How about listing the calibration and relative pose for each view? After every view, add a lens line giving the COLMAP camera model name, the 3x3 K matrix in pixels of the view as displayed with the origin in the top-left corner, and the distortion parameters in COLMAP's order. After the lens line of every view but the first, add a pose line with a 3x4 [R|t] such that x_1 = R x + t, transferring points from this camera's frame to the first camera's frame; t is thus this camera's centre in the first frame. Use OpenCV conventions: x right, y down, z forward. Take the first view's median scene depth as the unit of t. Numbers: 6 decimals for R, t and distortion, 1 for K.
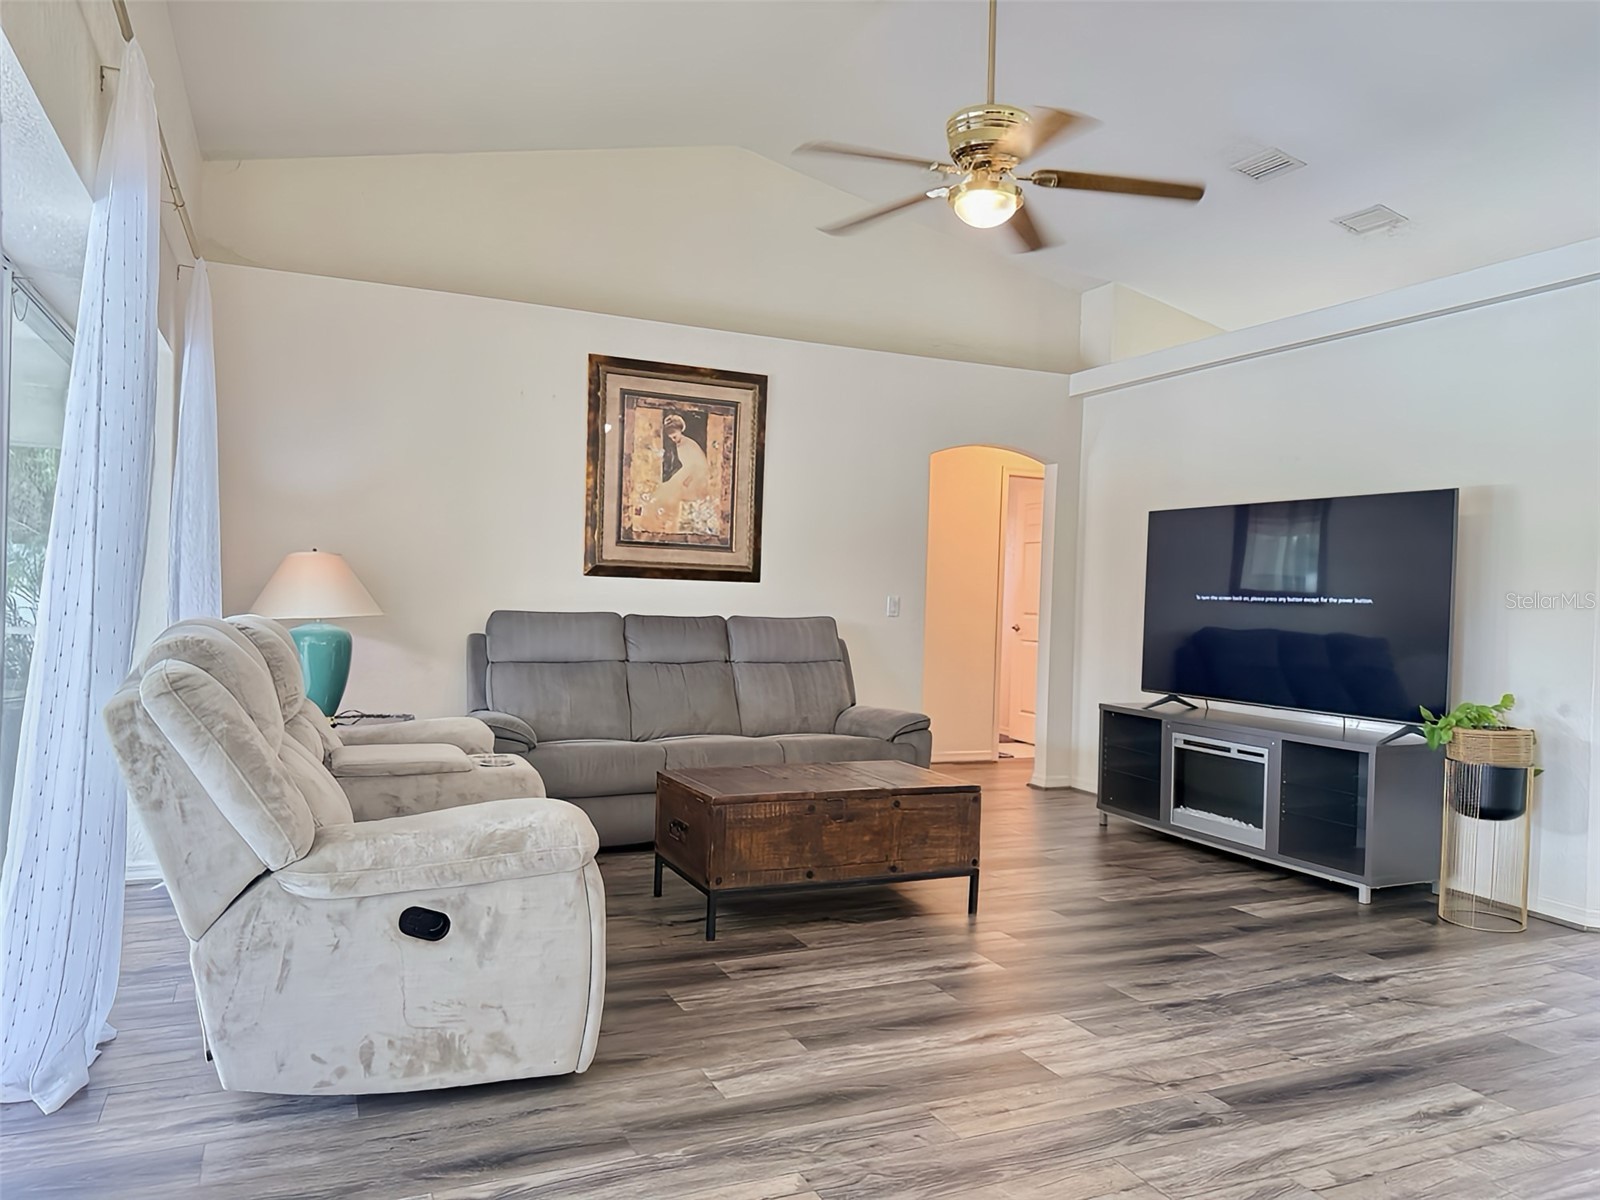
lens RADIAL K [[1139.6, 0, 799.2], [0, 1139.6, 604.2], [0, 0, 1]] dist [0.096225, -0.137297]
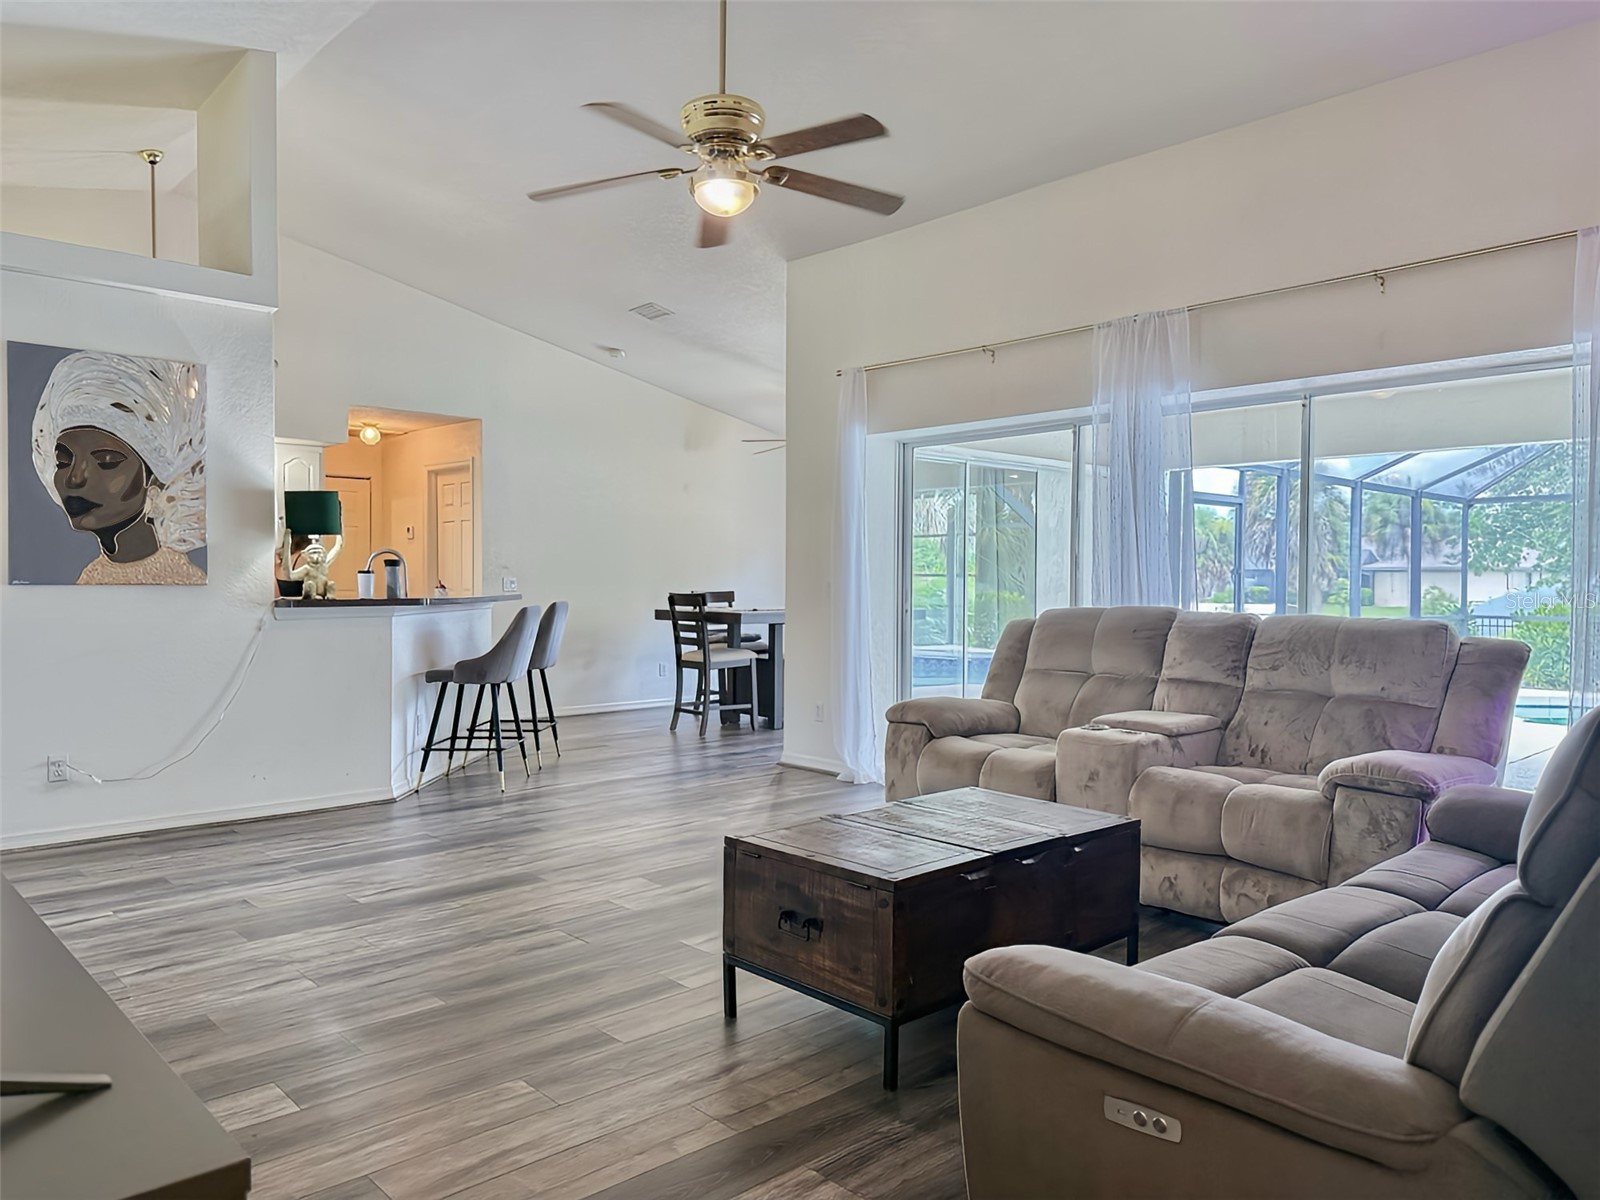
lens RADIAL K [[1139.6, 0, 799.2], [0, 1139.6, 604.2], [0, 0, 1]] dist [0.096225, -0.137297]
pose [[-0.950768, -0.025258, -0.308874, 0.426522], [-0.034957, 0.999053, 0.025904, -0.008739], [0.307927, 0.035426, -0.950750, 2.123063]]
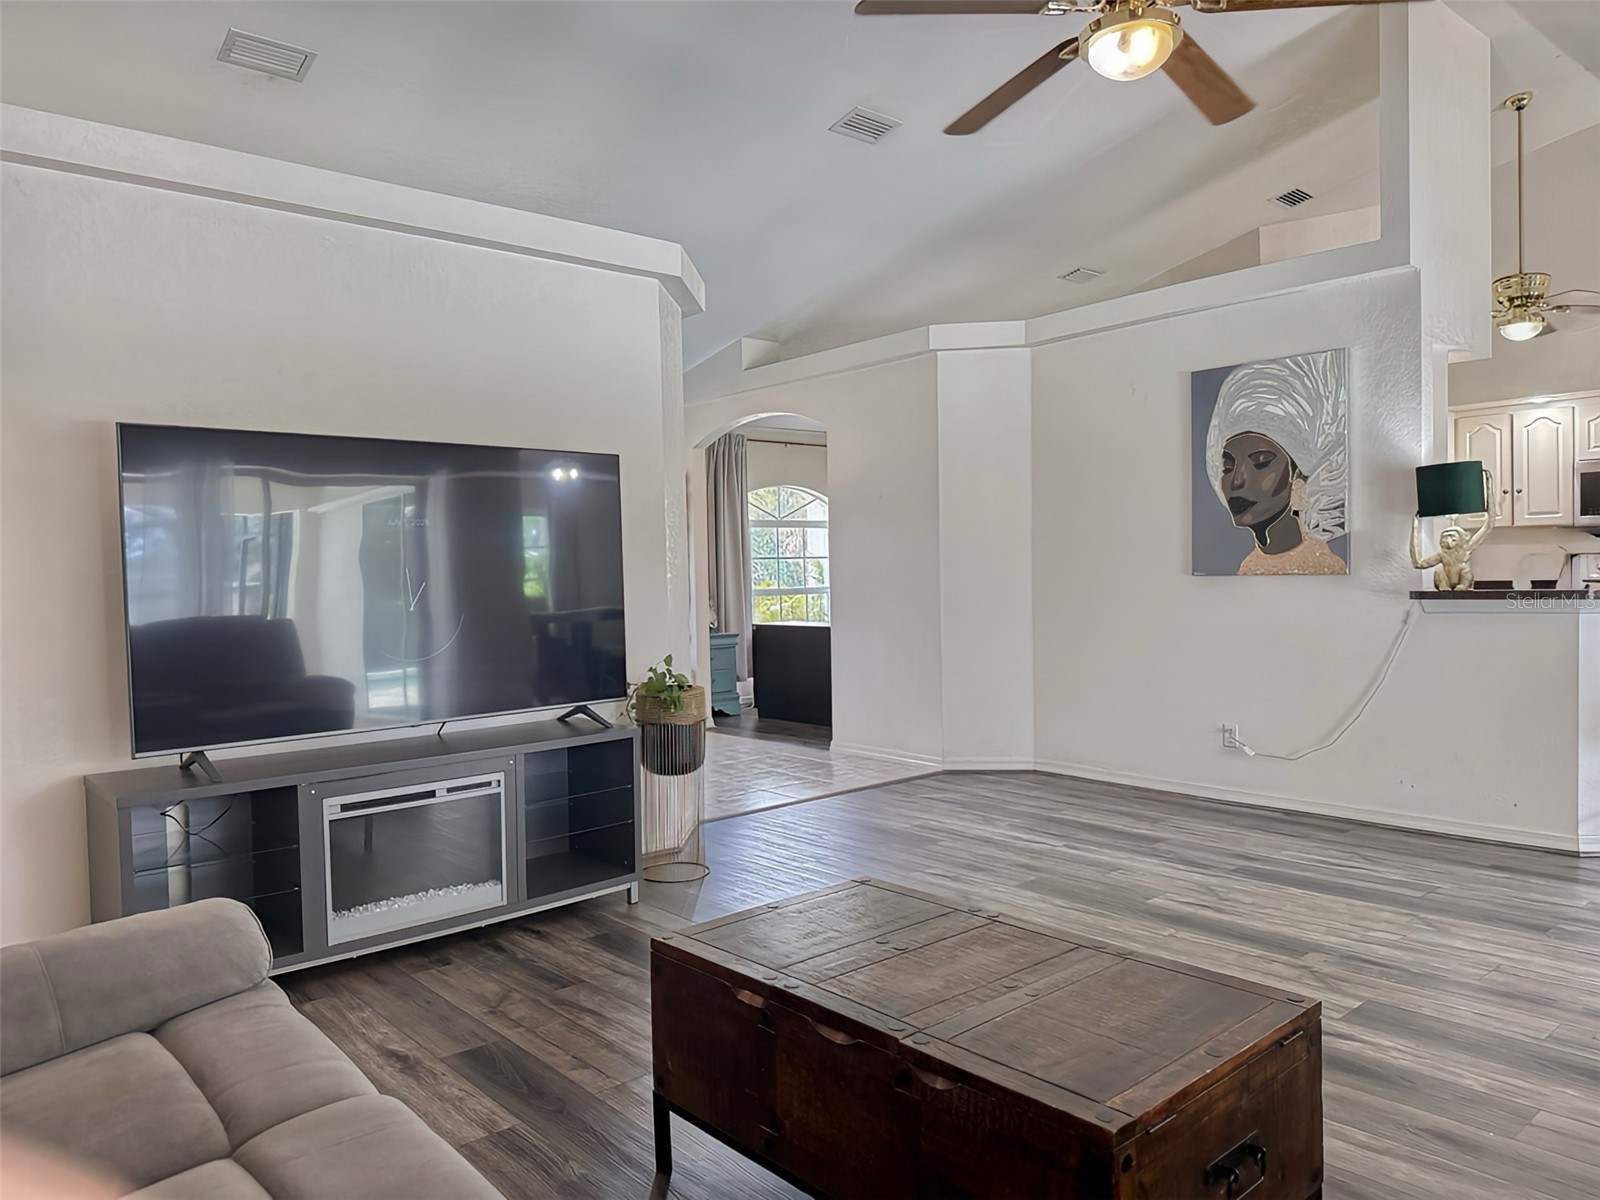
lens RADIAL K [[1137.5, 0, 794.0], [0, 1137.5, 606.6], [0, 0, 1]] dist [0.099249, -0.123873]
pose [[-0.282386, -0.055941, 0.957668, -0.546495], [0.025484, 0.997509, 0.065782, -0.042748], [-0.958962, 0.042981, -0.280257, 1.516862]]
